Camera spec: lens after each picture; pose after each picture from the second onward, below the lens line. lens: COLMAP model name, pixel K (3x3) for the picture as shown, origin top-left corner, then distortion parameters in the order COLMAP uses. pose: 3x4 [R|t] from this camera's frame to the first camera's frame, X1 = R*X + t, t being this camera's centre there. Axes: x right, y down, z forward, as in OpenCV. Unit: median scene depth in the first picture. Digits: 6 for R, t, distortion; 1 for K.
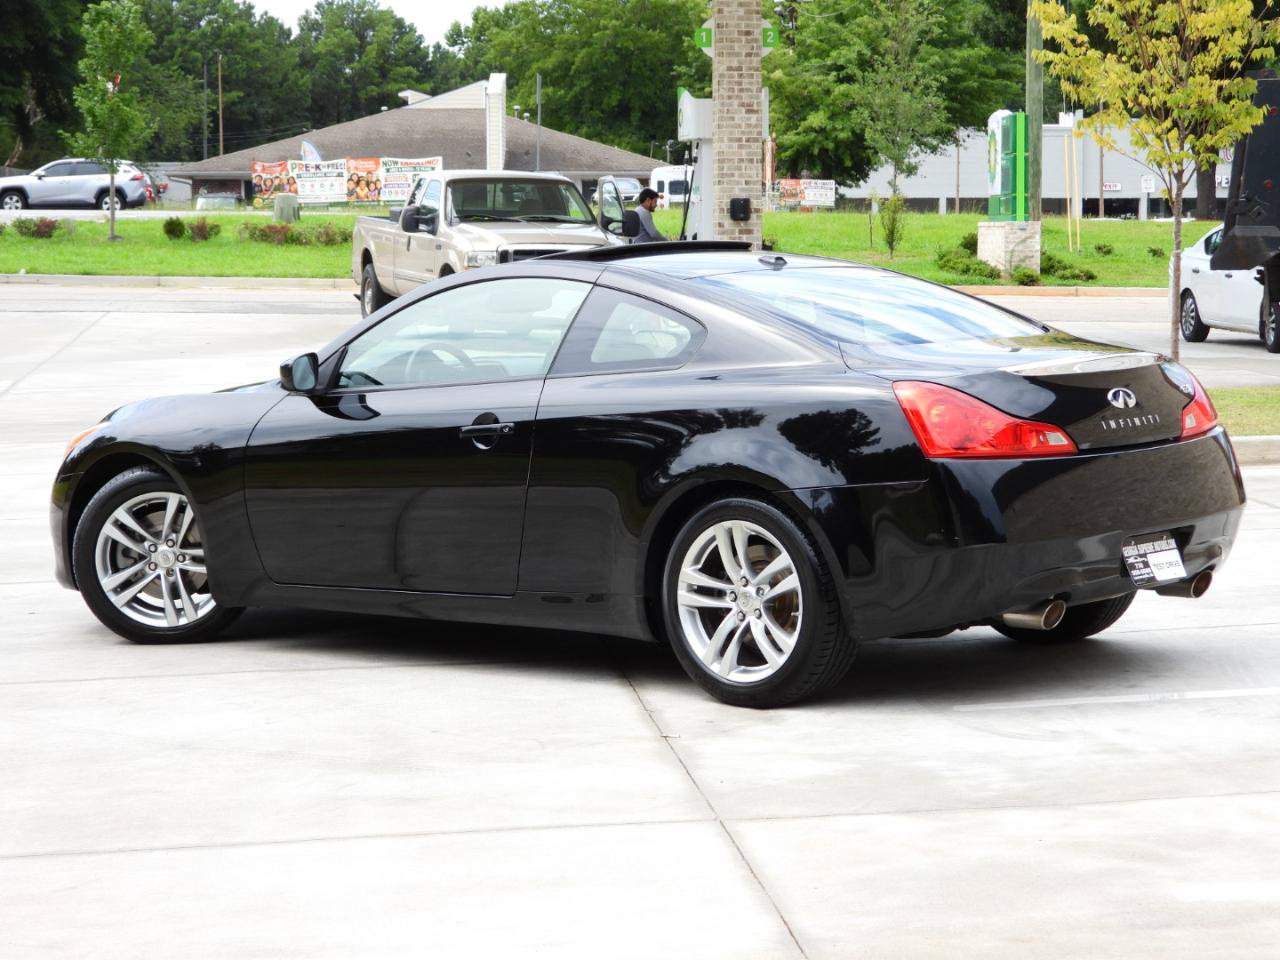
lens RADIAL K [[3294.9, 0, 640.3], [0, 3294.9, 479.8], [0, 0, 1]] dist [-0.000691, 0.000000]
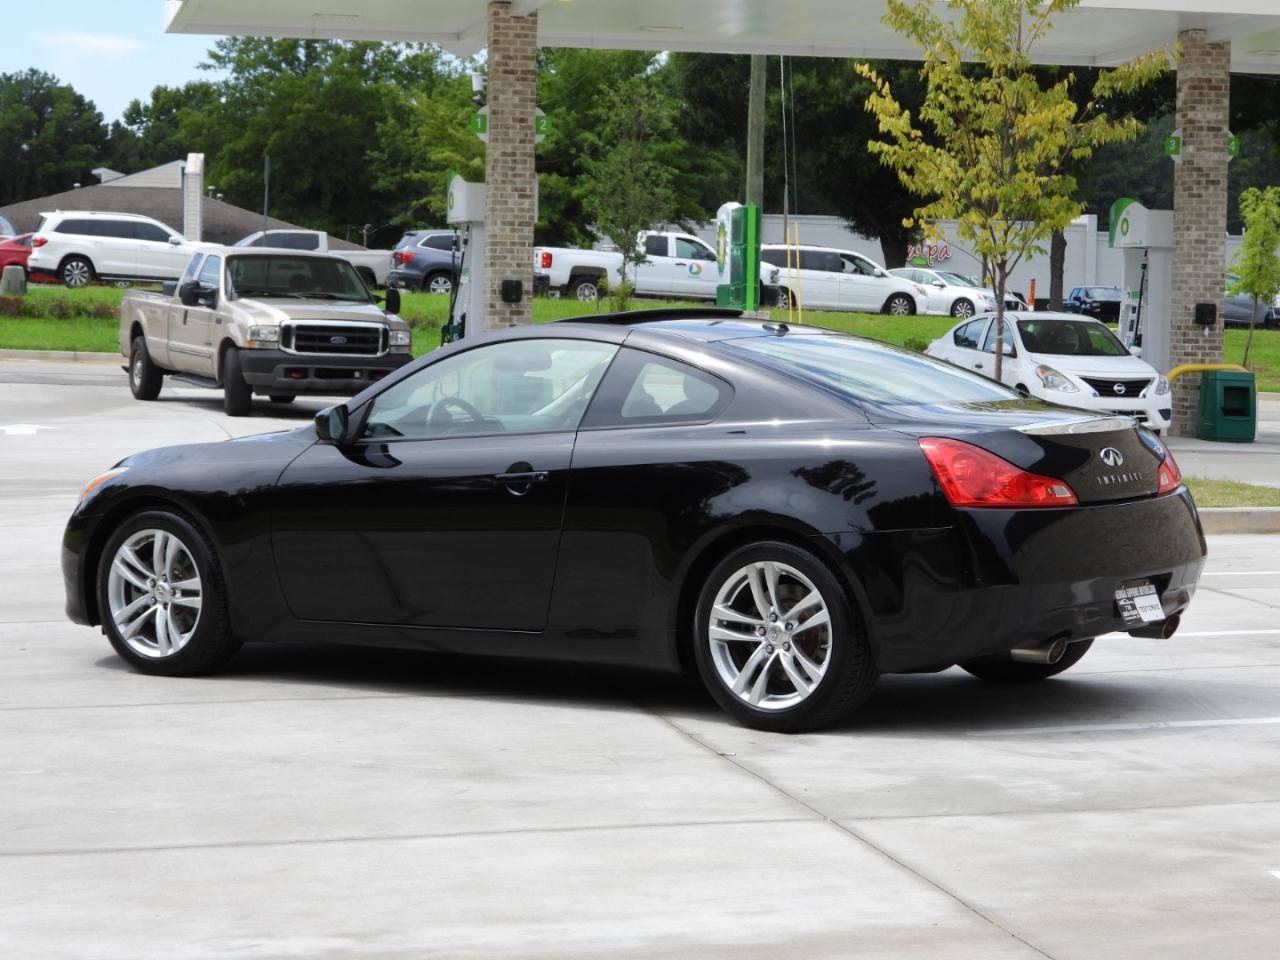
lens RADIAL K [[3294.9, 0, 636.4], [0, 3294.9, 479.1], [0, 0, 1]] dist [-0.000691, 0.000000]
pose [[0.994812, 0.017608, 0.100194, -0.110407], [-0.014919, 0.999510, -0.027529, 0.013889], [-0.100630, 0.025892, 0.994587, -0.078057]]
